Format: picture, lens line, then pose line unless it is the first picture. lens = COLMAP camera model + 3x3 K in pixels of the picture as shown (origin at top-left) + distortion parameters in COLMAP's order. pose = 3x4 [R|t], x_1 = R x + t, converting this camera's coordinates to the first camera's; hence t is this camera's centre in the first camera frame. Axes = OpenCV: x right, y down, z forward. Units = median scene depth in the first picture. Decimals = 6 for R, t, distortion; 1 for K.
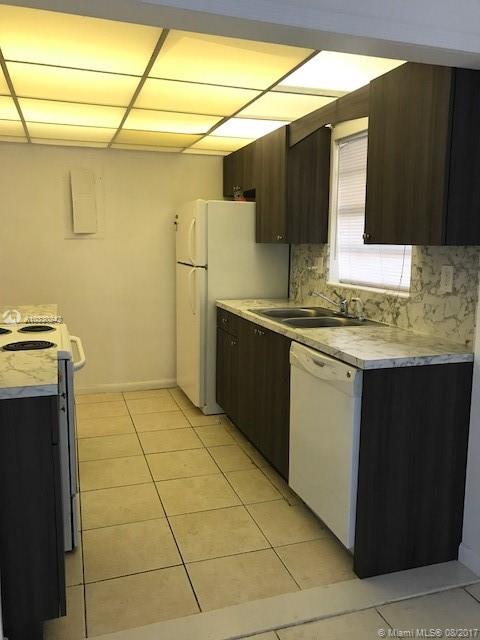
lens RADIAL K [[519.1, 0, 241.4], [0, 519.1, 321.9], [0, 0, 1]] dist [0.025853, -0.012821]
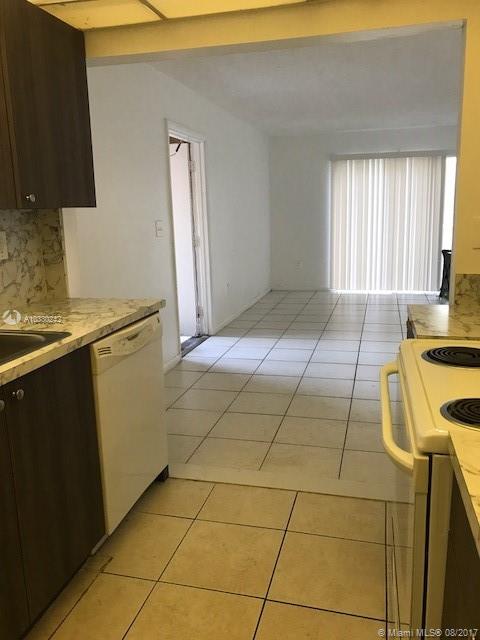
lens RADIAL K [[519.1, 0, 241.1], [0, 519.1, 316.5], [0, 0, 1]] dist [0.025853, -0.012821]
pose [[-0.838339, -0.104691, 0.535002, -0.331831], [0.094837, 0.938415, 0.332239, -0.160993], [-0.536837, 0.329267, -0.776781, 1.060216]]
